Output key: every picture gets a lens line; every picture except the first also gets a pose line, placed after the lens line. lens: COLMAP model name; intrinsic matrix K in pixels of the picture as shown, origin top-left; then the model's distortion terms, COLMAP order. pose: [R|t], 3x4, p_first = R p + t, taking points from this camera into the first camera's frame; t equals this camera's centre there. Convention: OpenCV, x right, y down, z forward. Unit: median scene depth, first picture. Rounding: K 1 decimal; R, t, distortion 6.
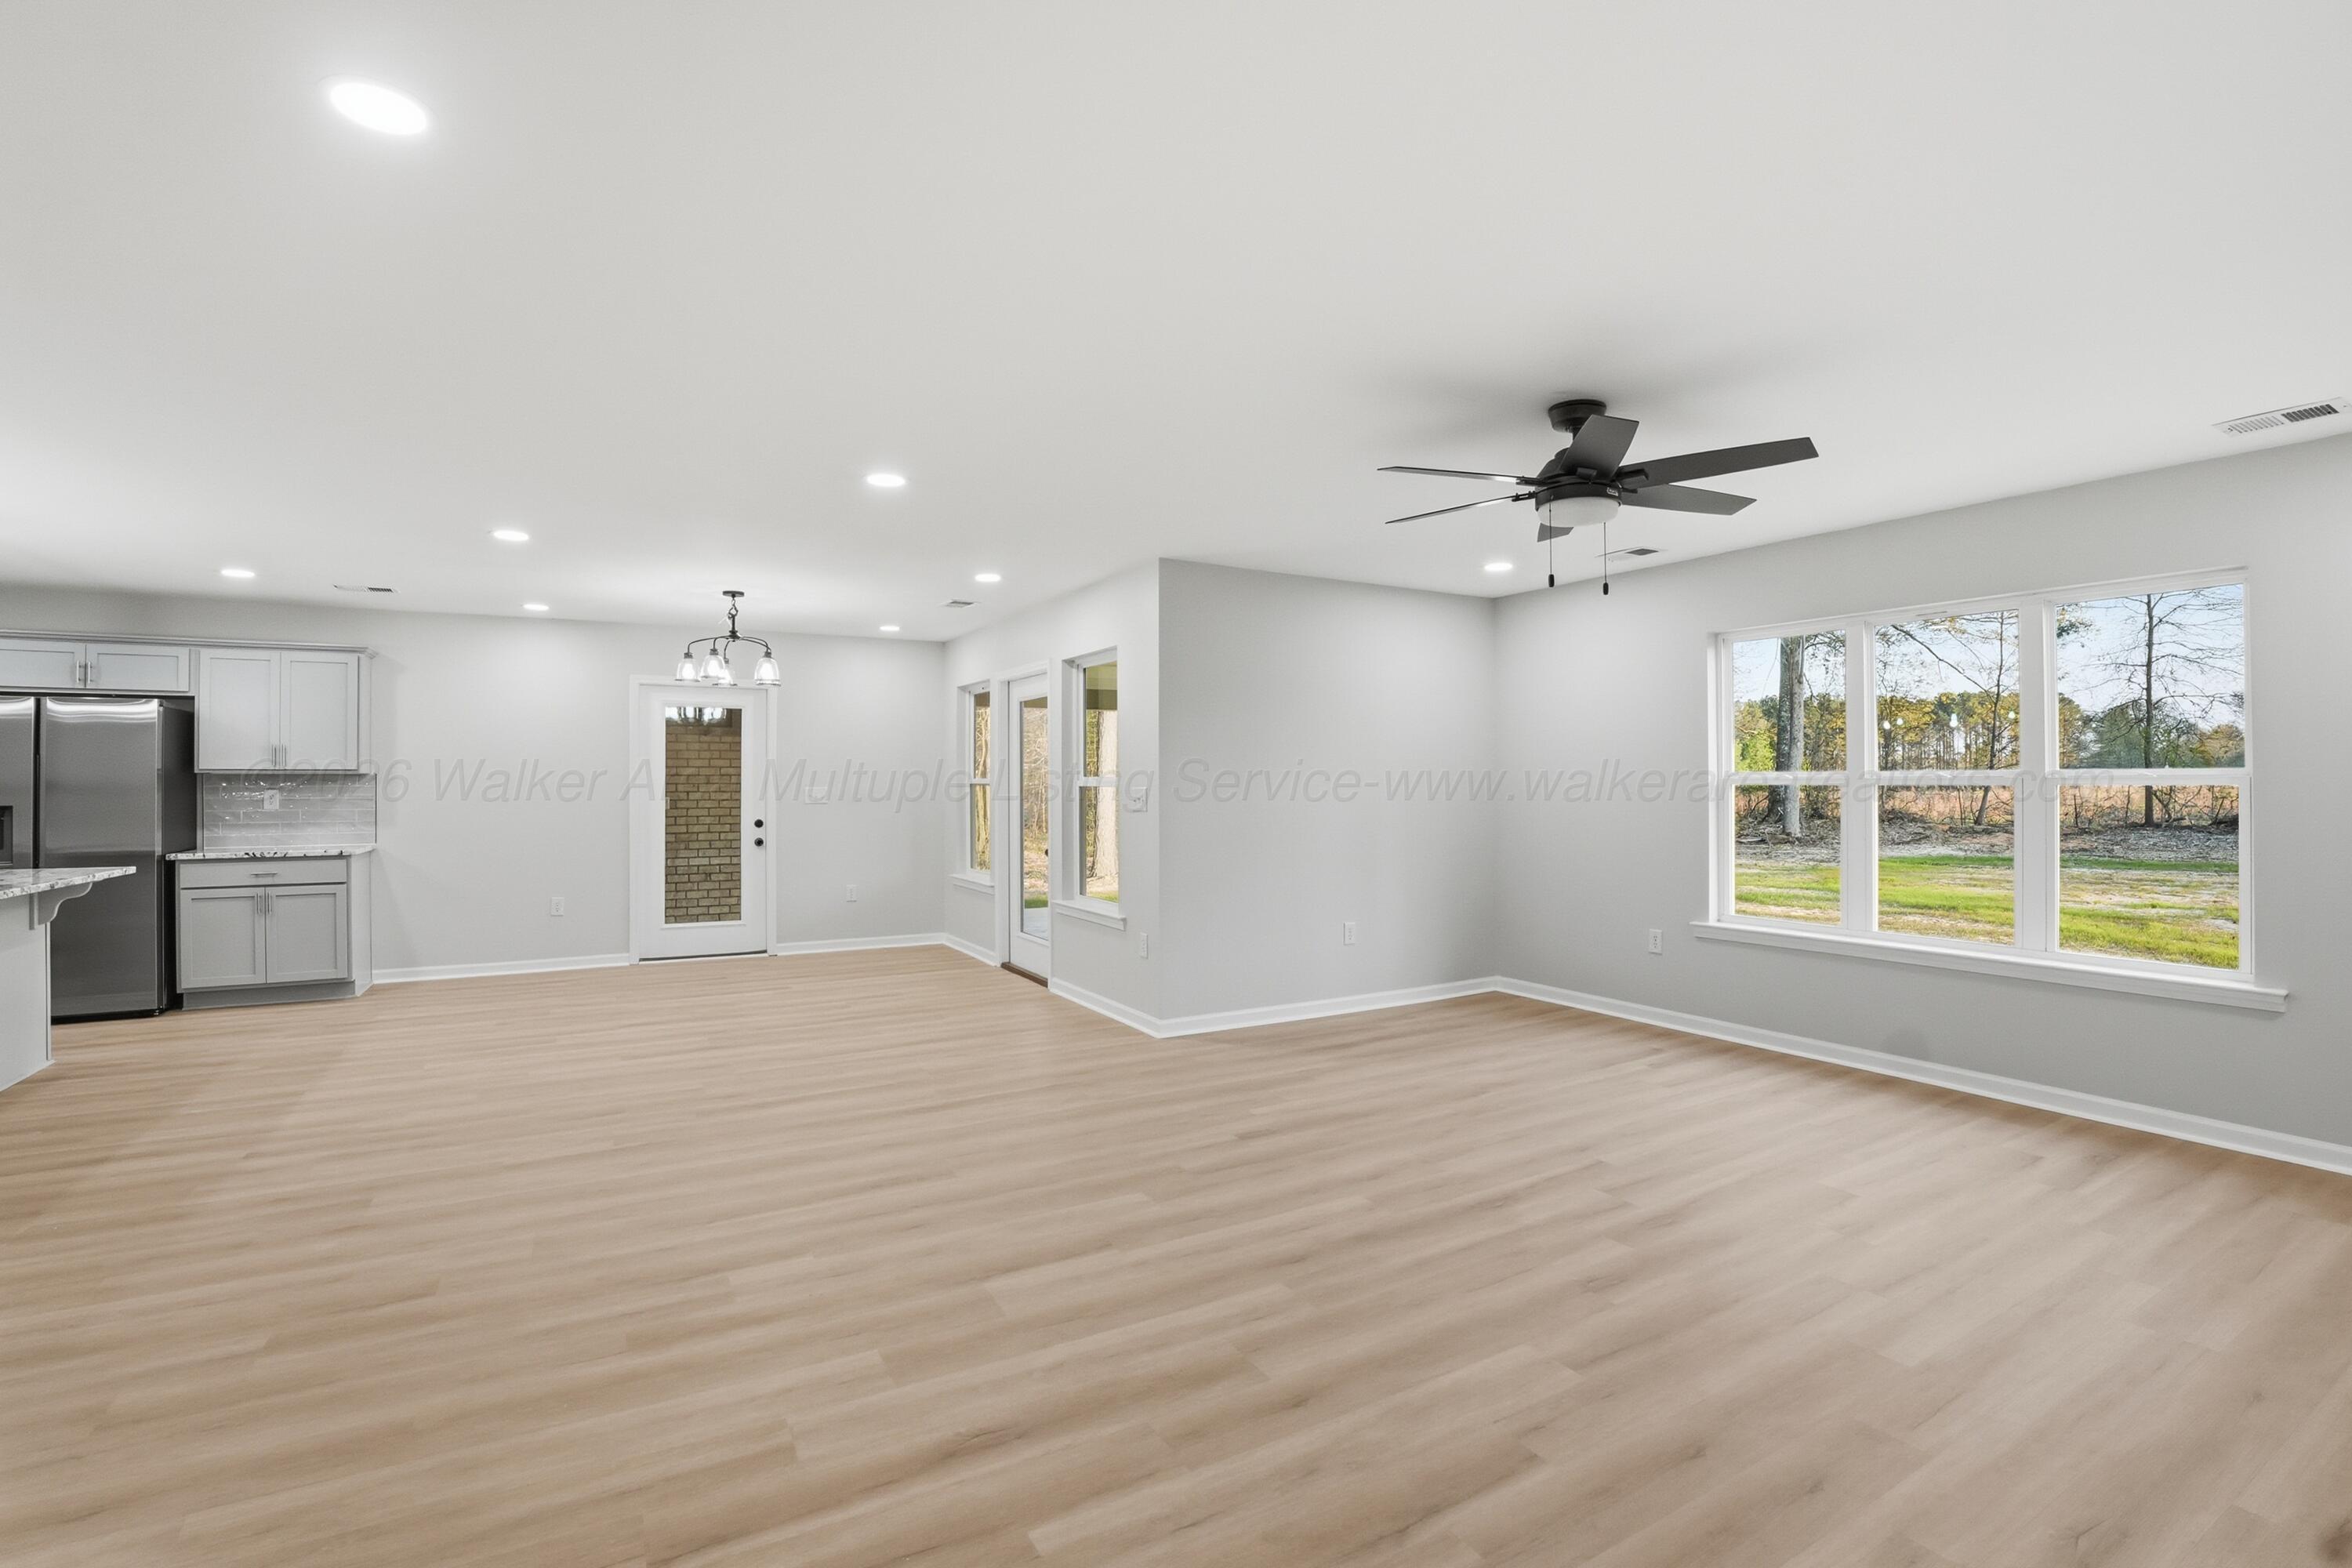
lens RADIAL K [[1048.8, 0, 1183.5], [0, 1048.8, 772.1], [0, 0, 1]] dist [-0.073493, 0.016760]
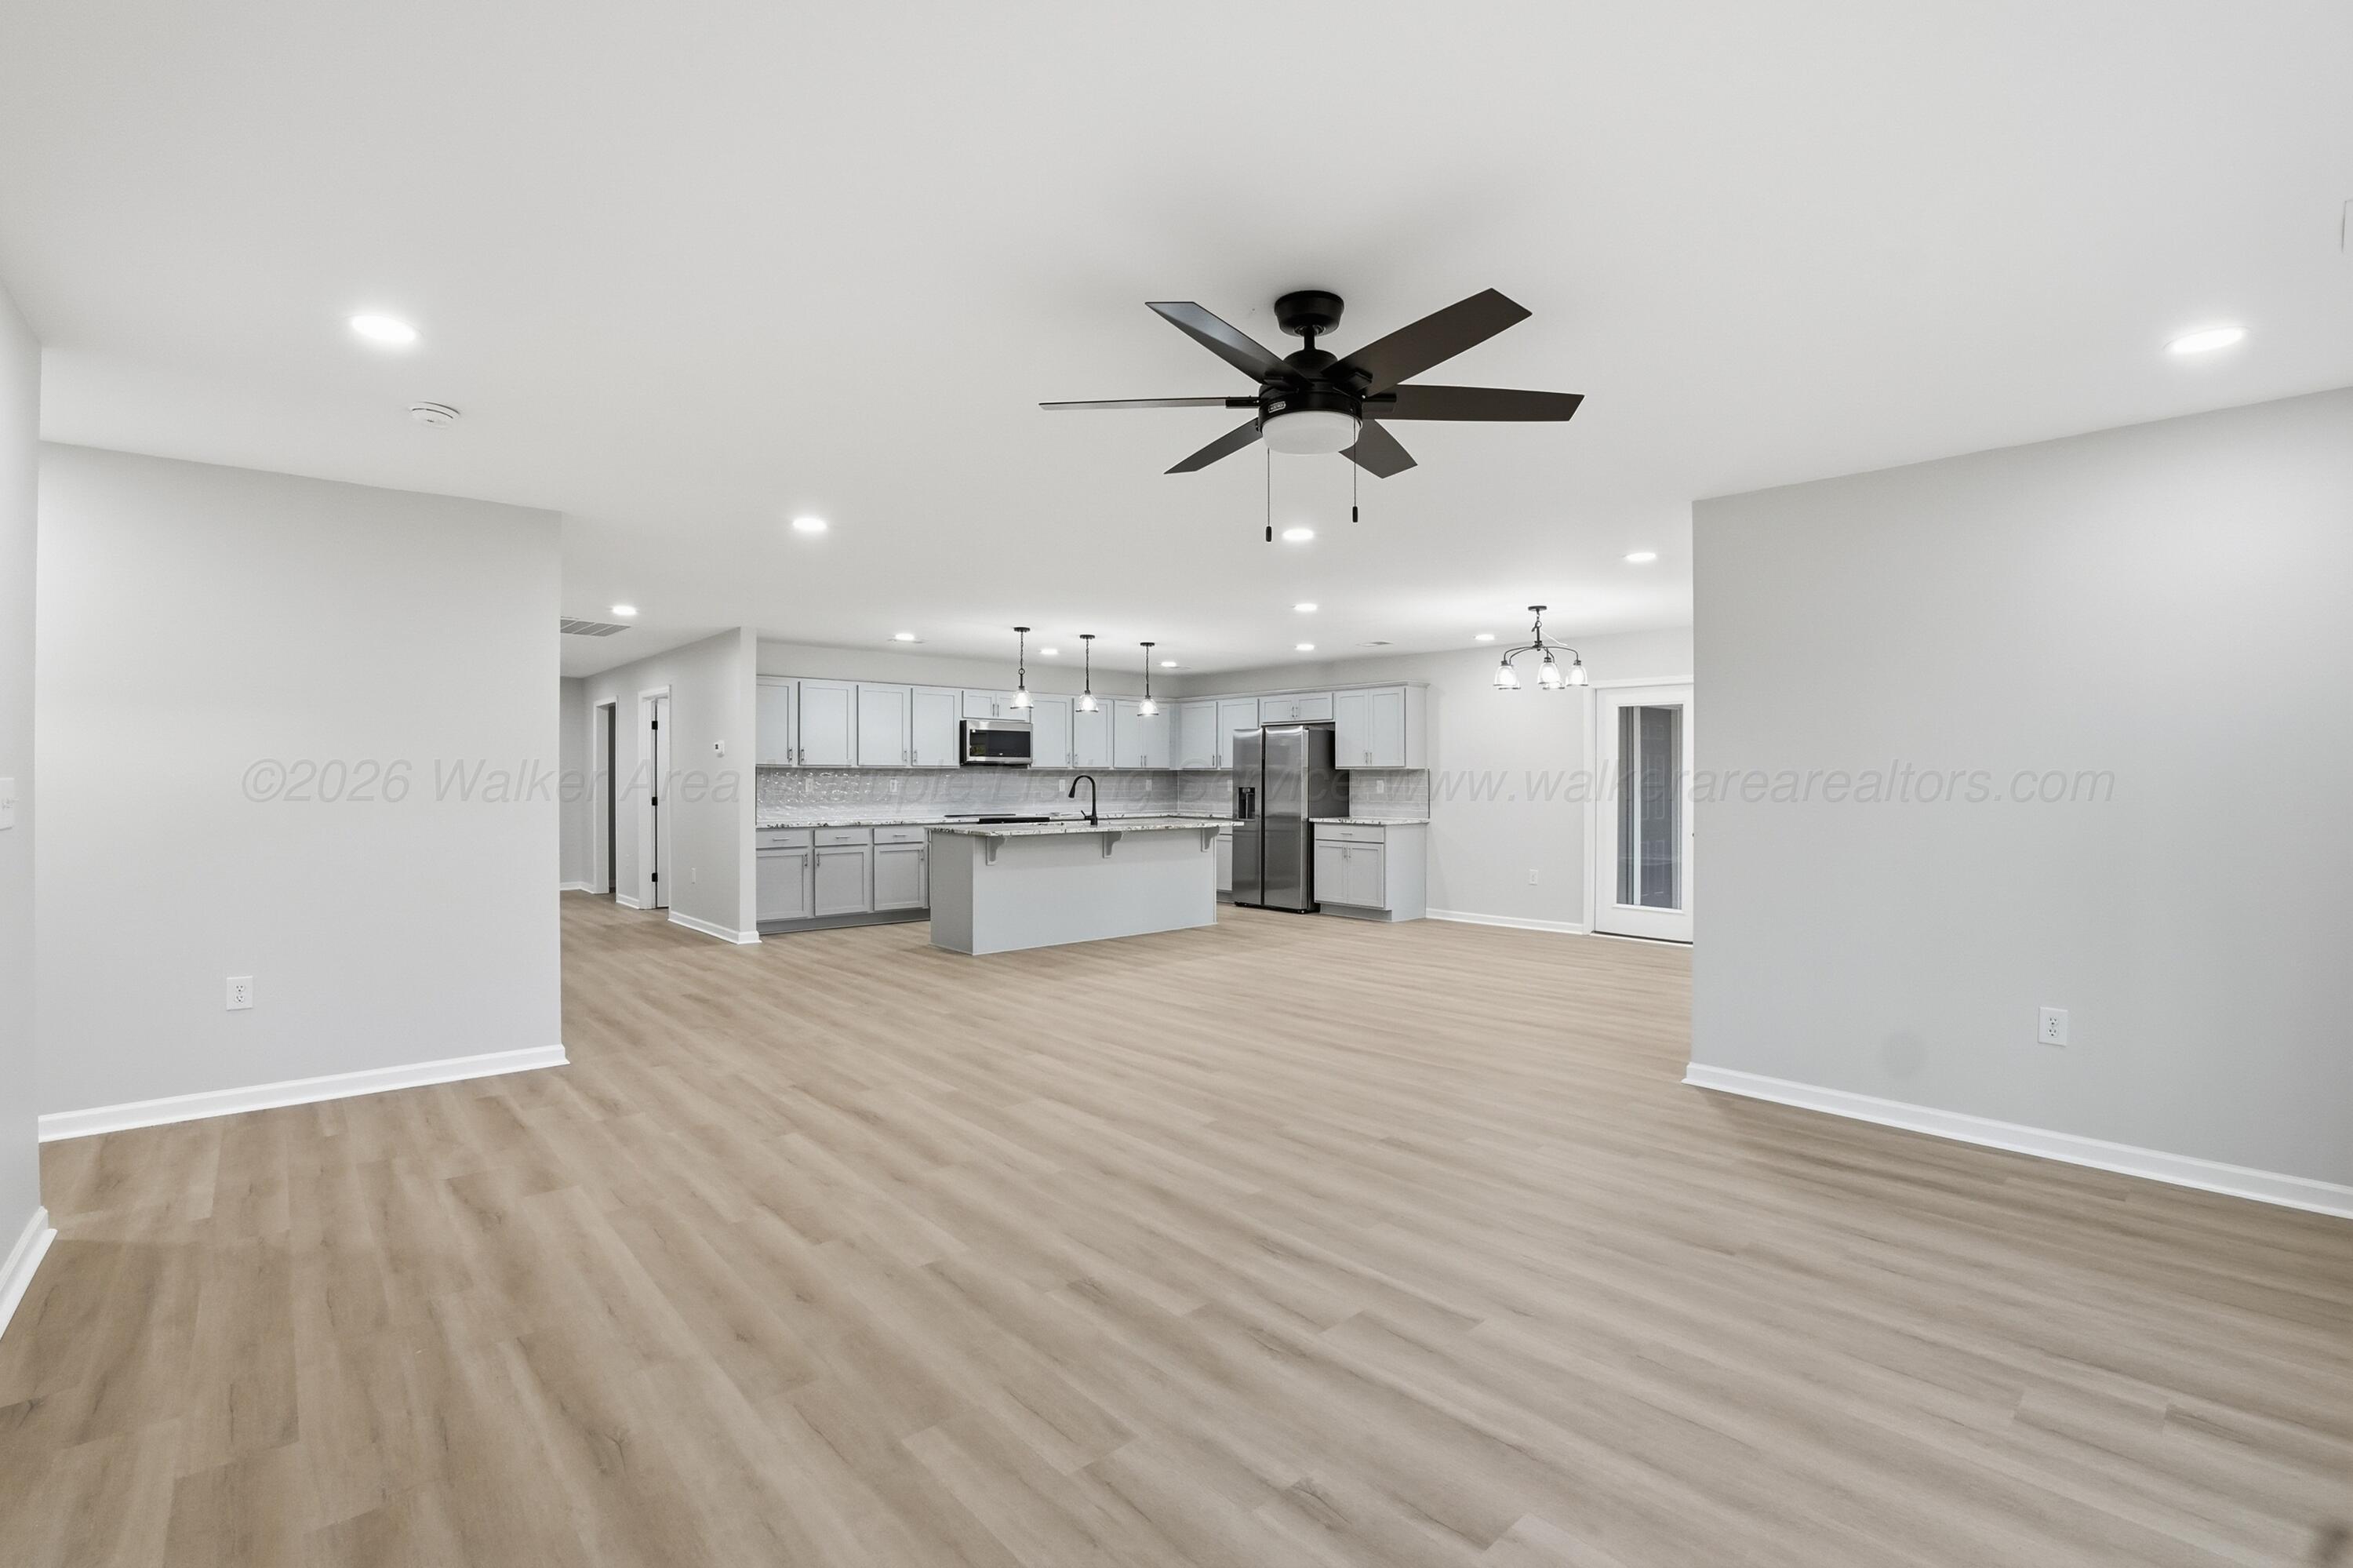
lens RADIAL K [[1049.3, 0, 1184.0], [0, 1049.3, 772.1], [0, 0, 1]] dist [-0.073493, 0.016760]
pose [[0.217449, -0.001500, -0.976071, 0.797614], [0.005302, 0.999986, -0.000355, 0.006574], [0.976057, -0.005098, 0.217454, 0.506654]]
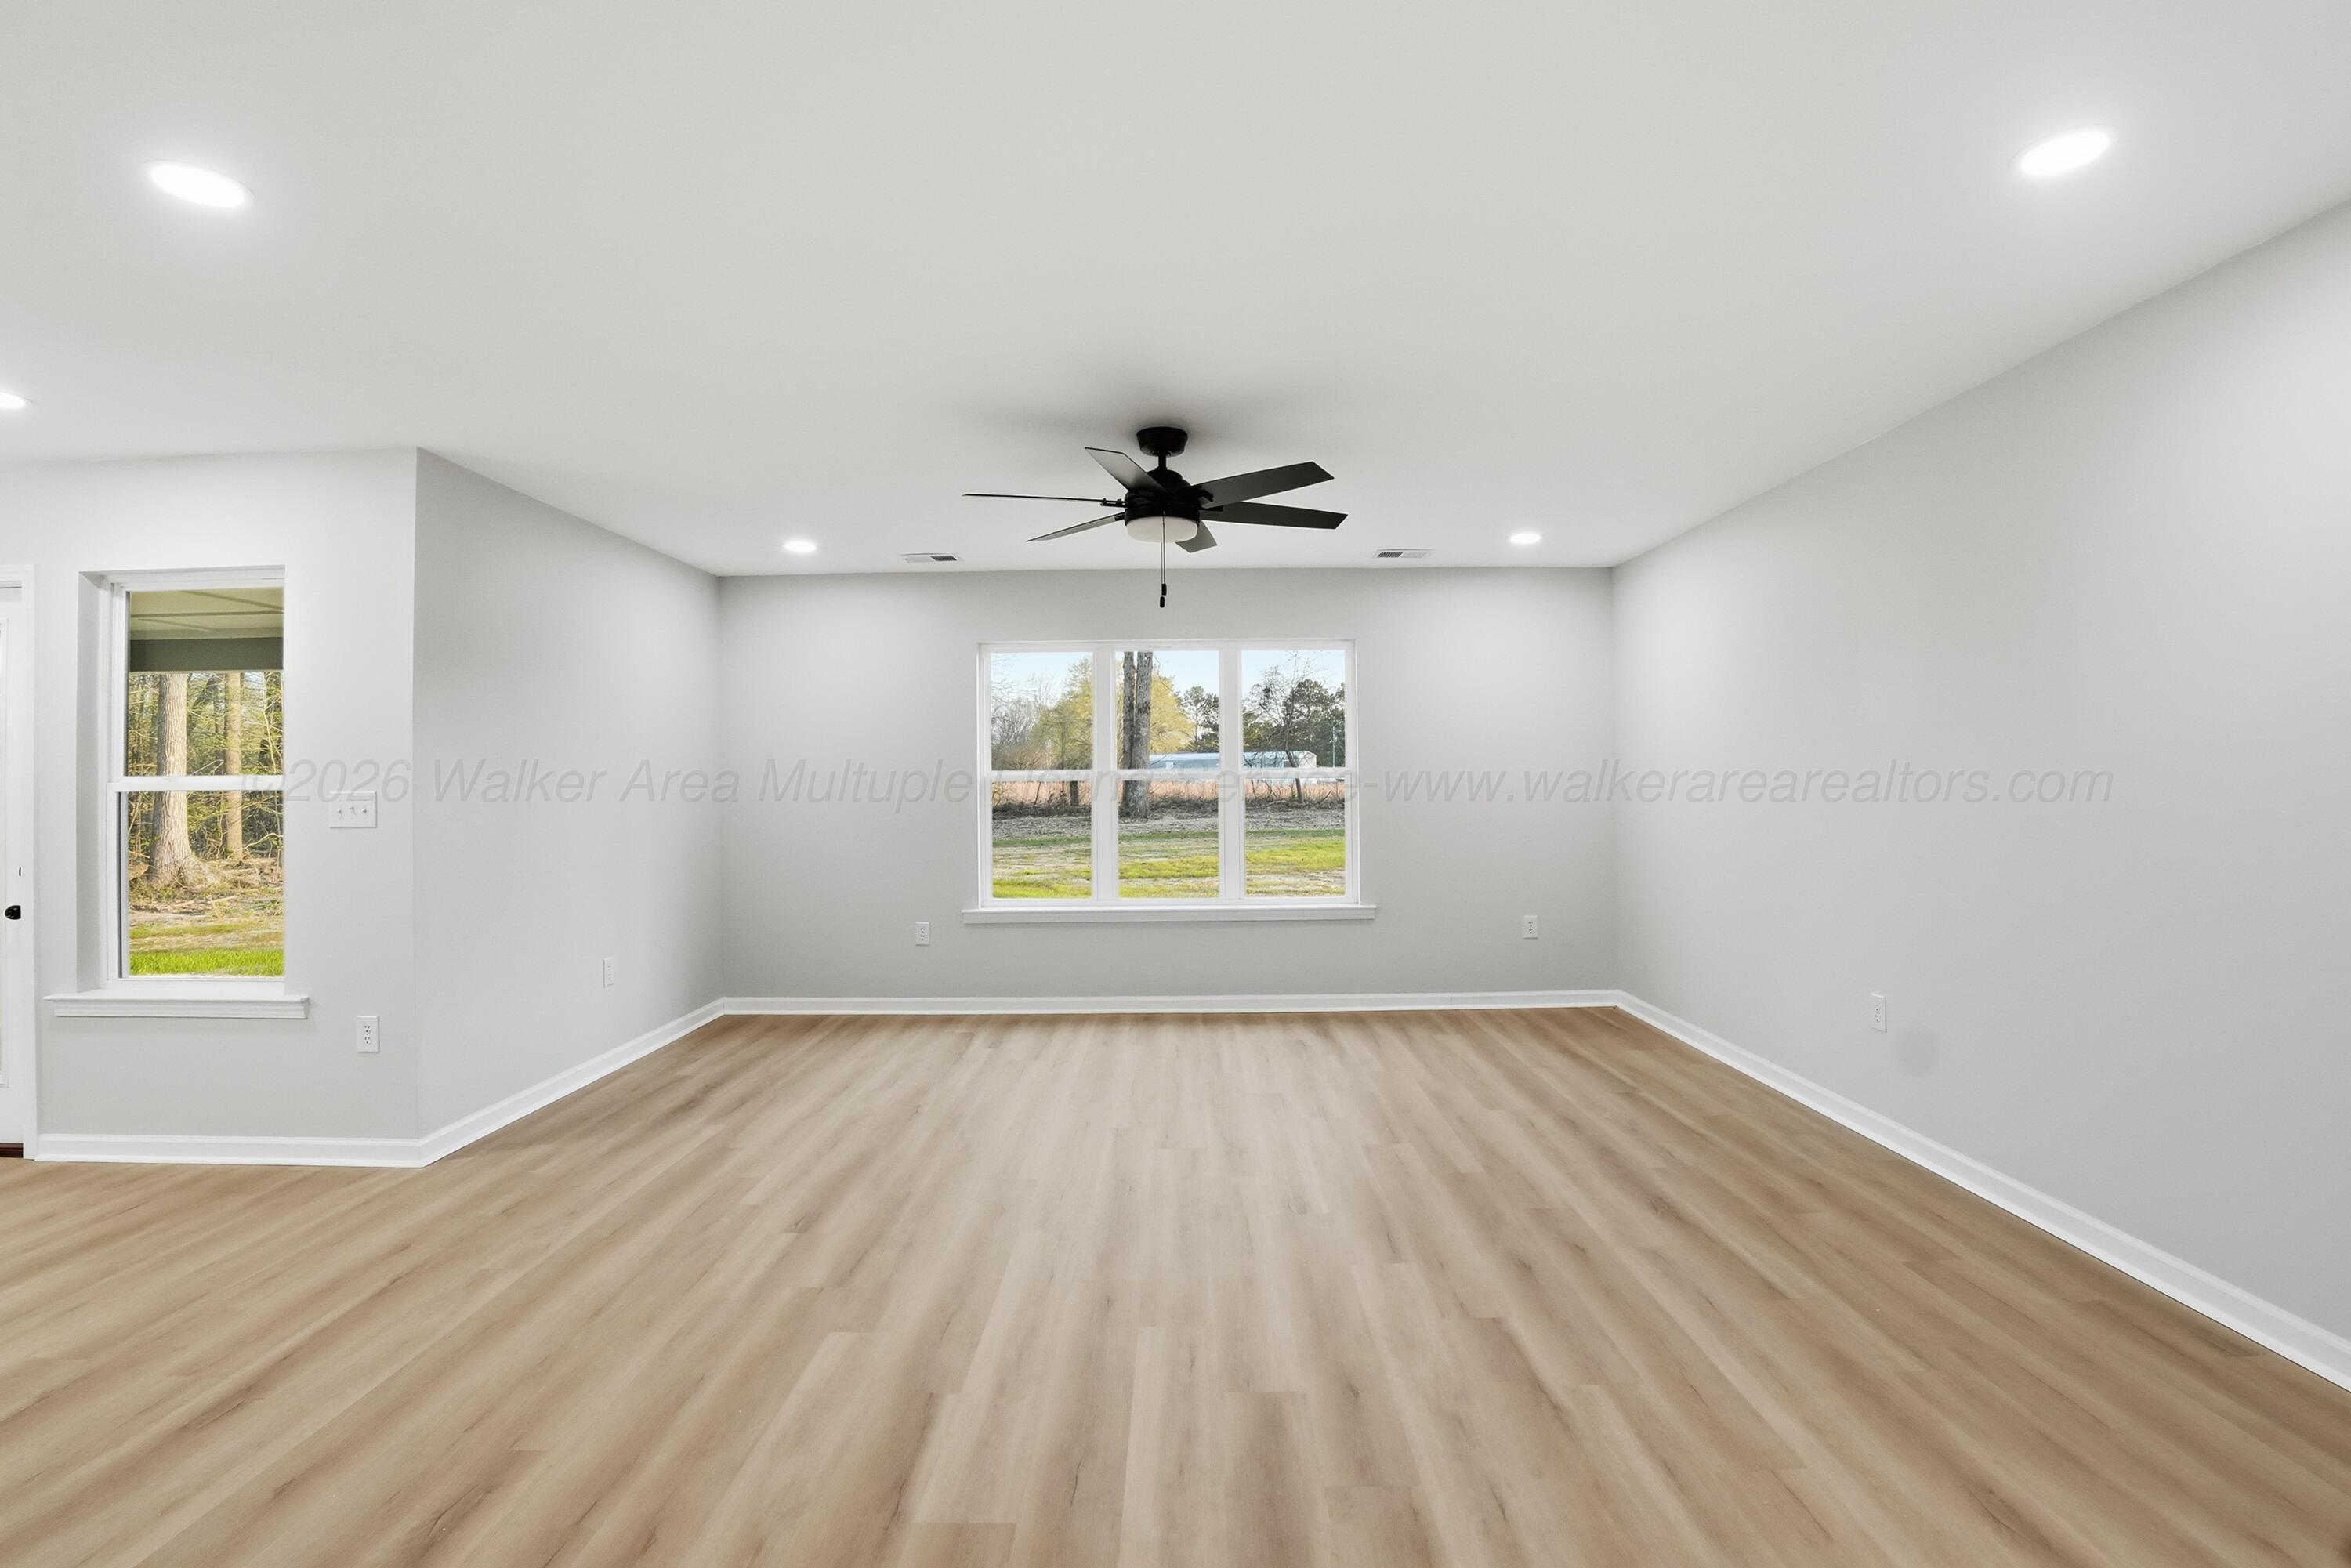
lens RADIAL K [[1048.4, 0, 1183.0], [0, 1048.4, 772.1], [0, 0, 1]] dist [-0.073493, 0.016760]
pose [[0.497577, 0.002023, 0.867417, -0.393400], [0.000692, 0.999996, -0.002729, 0.005323], [-0.867420, 0.001958, 0.497574, 0.301953]]
